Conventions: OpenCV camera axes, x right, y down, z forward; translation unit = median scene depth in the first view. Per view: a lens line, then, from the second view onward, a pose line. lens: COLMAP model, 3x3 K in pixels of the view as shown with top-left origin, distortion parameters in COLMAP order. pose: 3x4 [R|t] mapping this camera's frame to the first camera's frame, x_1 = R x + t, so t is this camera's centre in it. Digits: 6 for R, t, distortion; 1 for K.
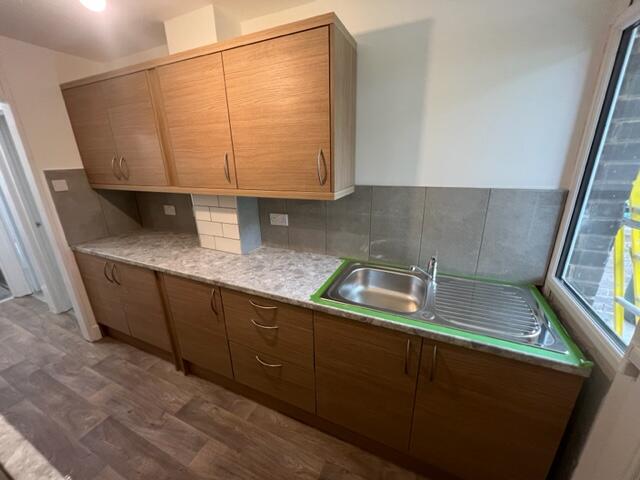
lens RADIAL K [[256.3, 0, 319.6], [0, 256.3, 239.1], [0, 0, 1]] dist [-0.002218, 0.000086]
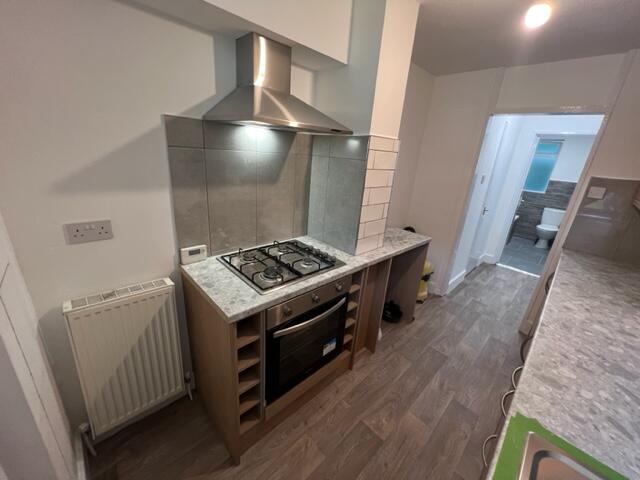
lens RADIAL K [[256.3, 0, 319.6], [0, 256.3, 239.1], [0, 0, 1]] dist [-0.002218, 0.000086]
pose [[-0.361122, 0.297574, -0.883765, 0.404473], [-0.350130, 0.835111, 0.424261, -0.134727], [0.864291, 0.462643, -0.197388, 0.446197]]
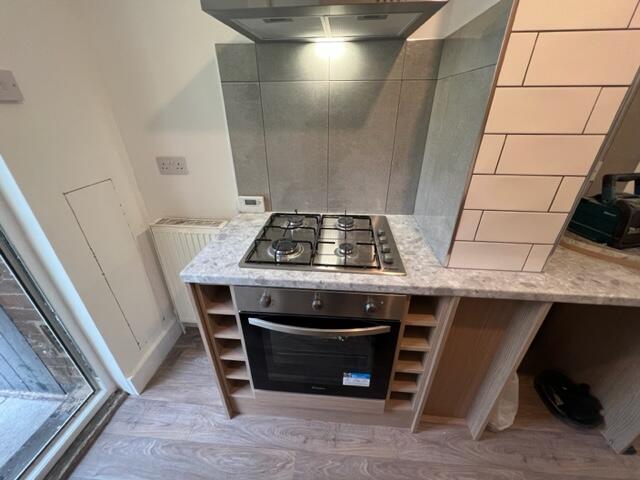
lens RADIAL K [[256.3, 0, 319.6], [0, 256.3, 239.1], [0, 0, 1]] dist [-0.002218, 0.000086]
pose [[-0.936988, 0.183268, -0.297432, -0.159459], [-0.085926, 0.704317, 0.704666, -0.100179], [0.338630, 0.685821, -0.644189, 0.629815]]
